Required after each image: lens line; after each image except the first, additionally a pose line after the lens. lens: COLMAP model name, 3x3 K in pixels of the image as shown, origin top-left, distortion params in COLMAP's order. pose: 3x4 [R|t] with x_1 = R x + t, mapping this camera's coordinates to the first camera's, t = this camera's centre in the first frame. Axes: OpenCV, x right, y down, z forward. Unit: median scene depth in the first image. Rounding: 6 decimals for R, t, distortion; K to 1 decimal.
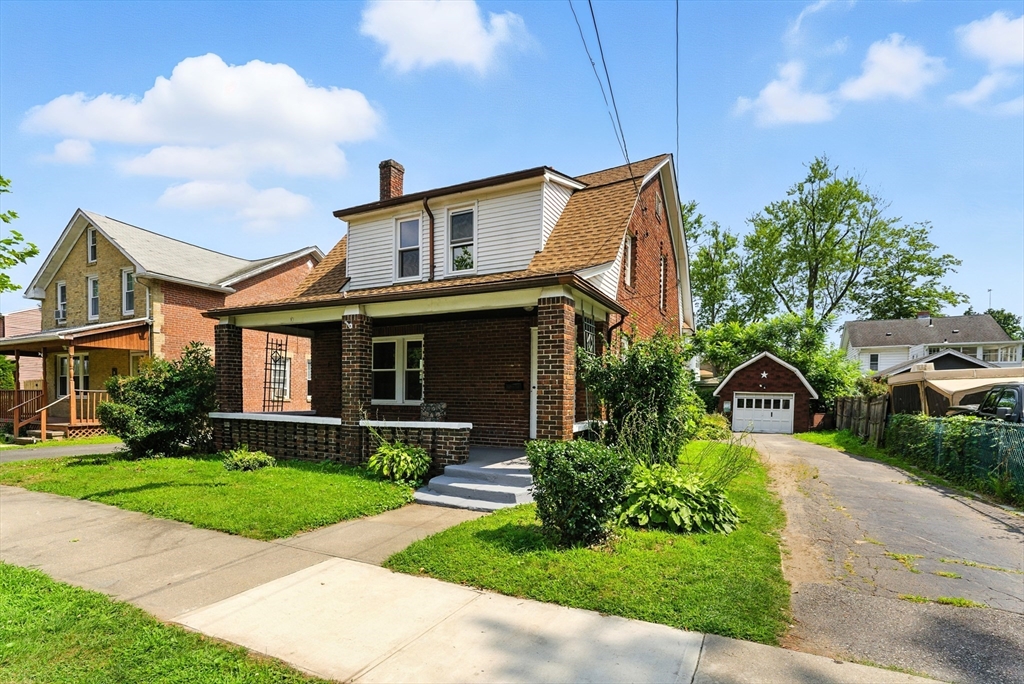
lens RADIAL K [[501.6, 0, 513.4], [0, 501.6, 393.2], [0, 0, 1]] dist [0.001135, 0.000203]
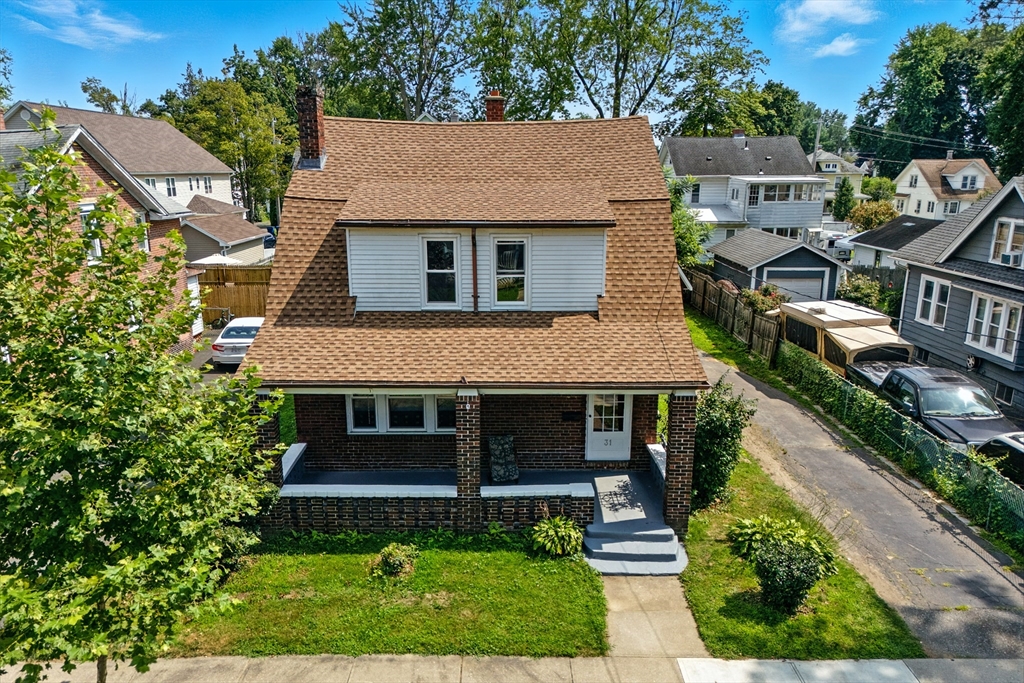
lens RADIAL K [[743.4, 0, 512.0], [0, 743.4, 341.5], [0, 0, 1]] dist [0.056055, -0.000269]
pose [[0.892551, -0.122004, 0.434129, -0.734353], [0.015070, 0.970238, 0.241684, -0.519792], [-0.450694, -0.209173, 0.867826, -0.262716]]
